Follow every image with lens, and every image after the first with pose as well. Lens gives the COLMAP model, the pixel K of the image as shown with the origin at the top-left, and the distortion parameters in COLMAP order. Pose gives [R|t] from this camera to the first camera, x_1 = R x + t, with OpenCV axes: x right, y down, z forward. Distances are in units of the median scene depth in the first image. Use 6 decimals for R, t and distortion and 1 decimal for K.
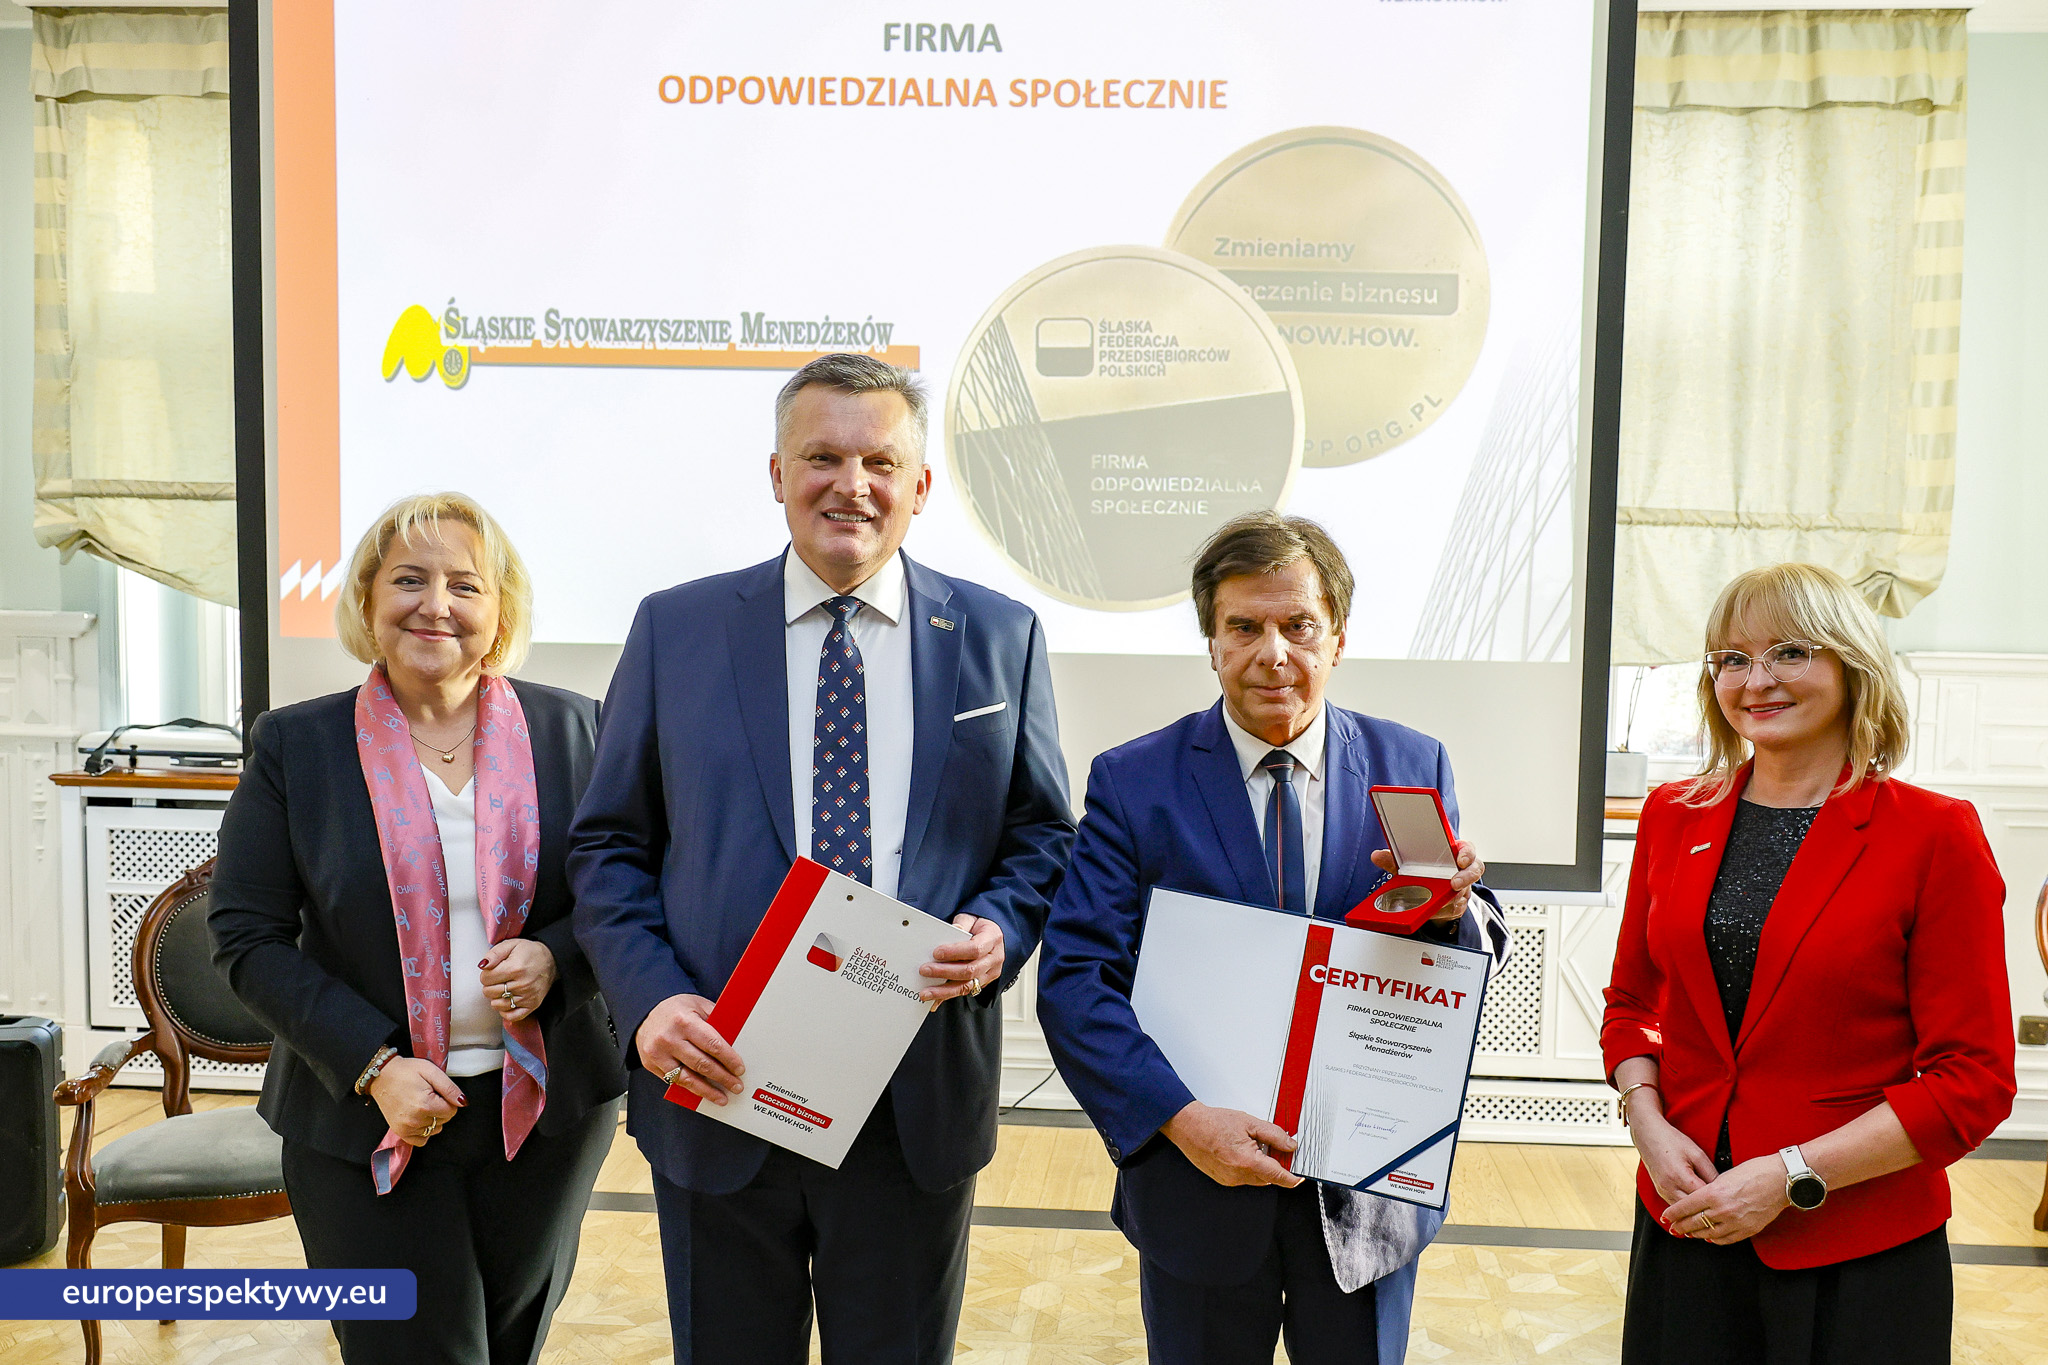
lens RADIAL K [[1840.9, 0, 1108.2], [0, 1840.9, 707.8], [0, 0, 1]] dist [0.010338, 0.002033]
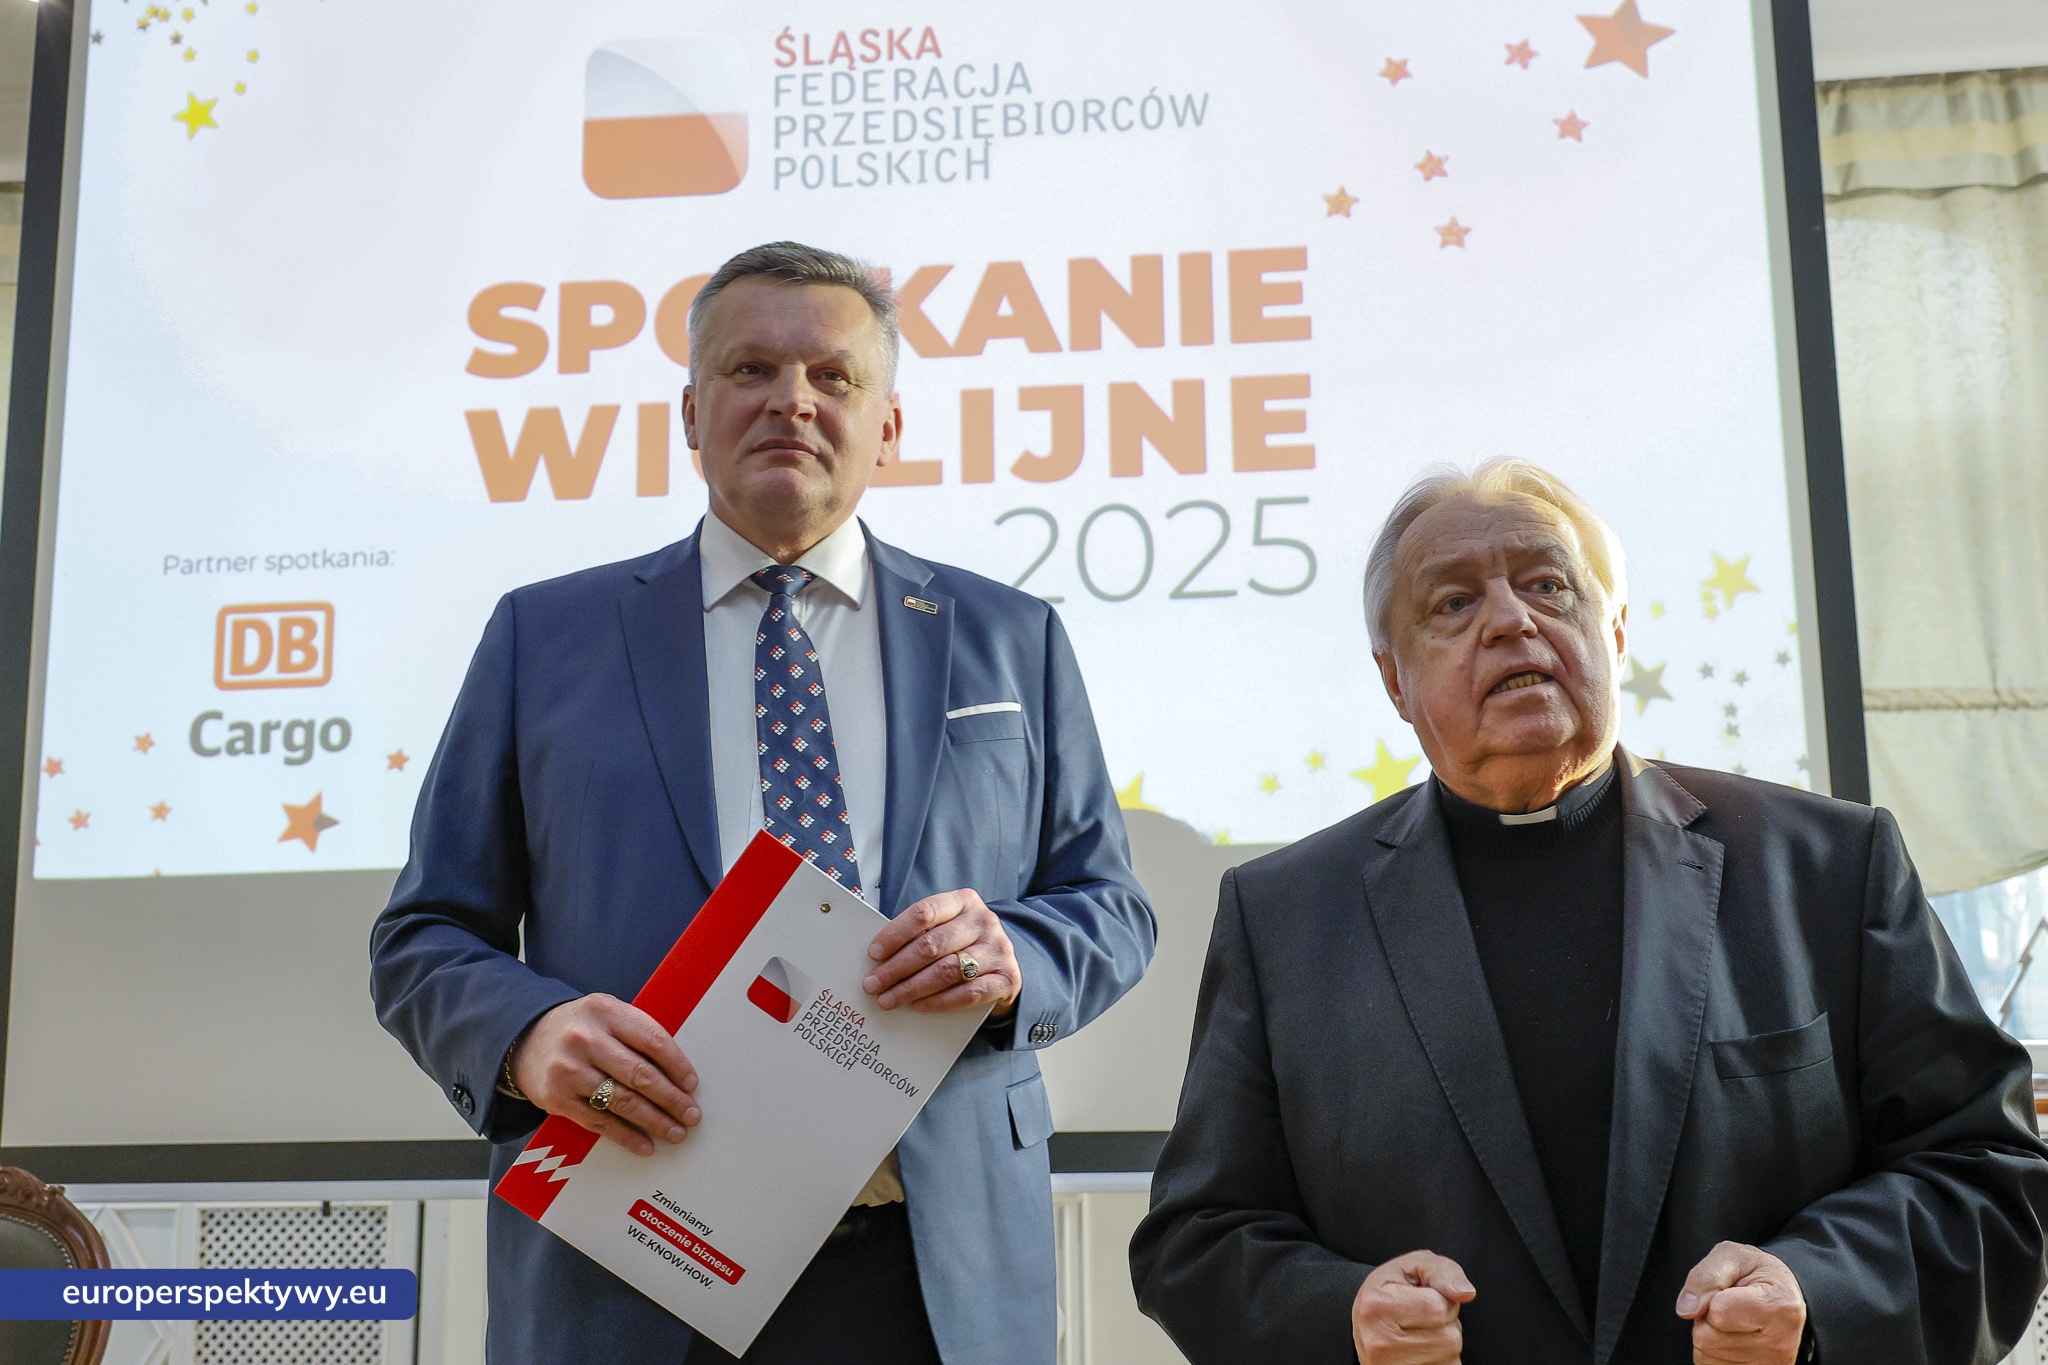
lens RADIAL K [[2131.3, 0, 1091.4], [0, 2131.3, 648.4], [0, 0, 1]] dist [0.016869, 0.000000]
pose [[0.998534, -0.043628, -0.032029, 0.003435], [0.034579, 0.969512, -0.242594, 0.092720], [0.041636, 0.241131, 0.969599, 0.169064]]
